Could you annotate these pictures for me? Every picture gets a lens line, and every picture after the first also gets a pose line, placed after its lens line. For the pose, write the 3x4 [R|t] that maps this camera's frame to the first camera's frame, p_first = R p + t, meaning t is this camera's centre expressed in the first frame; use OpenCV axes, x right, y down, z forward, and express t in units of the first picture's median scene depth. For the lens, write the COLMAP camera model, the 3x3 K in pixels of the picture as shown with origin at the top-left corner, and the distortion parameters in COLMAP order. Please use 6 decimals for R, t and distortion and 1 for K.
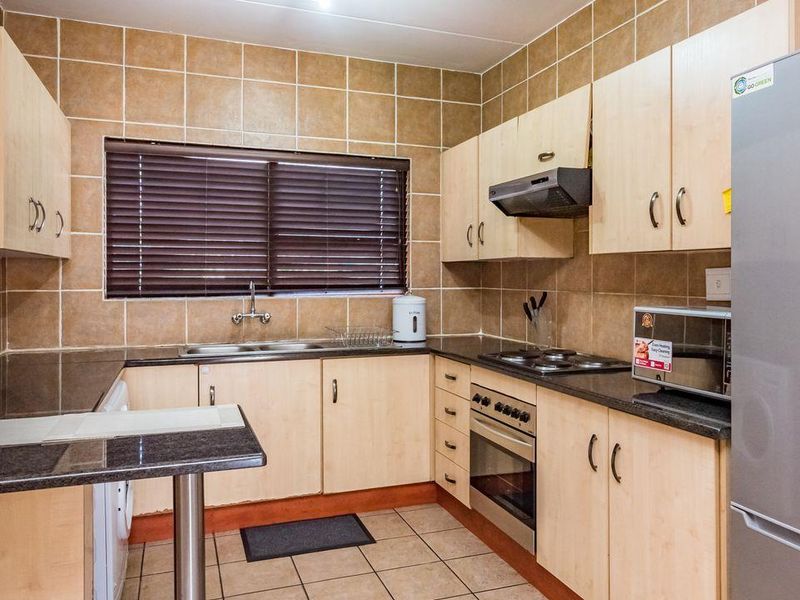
lens RADIAL K [[629.7, 0, 398.7], [0, 629.7, 278.6], [0, 0, 1]] dist [0.000824, -0.003555]
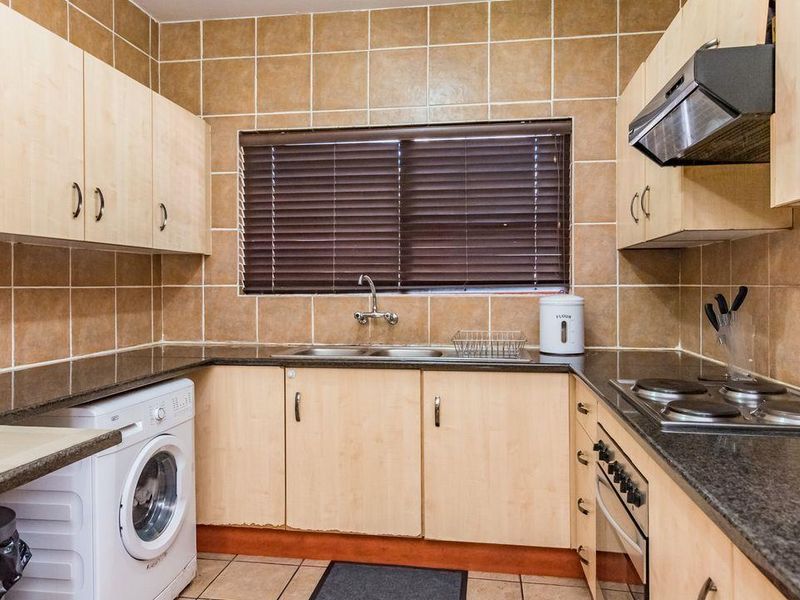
lens RADIAL K [[579.9, 0, 400.1], [0, 579.9, 285.0], [0, 0, 1]] dist [0.003852, 0.003737]
pose [[0.883343, -0.000488, -0.468727, 0.181440], [-0.000892, 0.999996, -0.002722, 0.019049], [0.468726, 0.002823, 0.883339, 0.301311]]
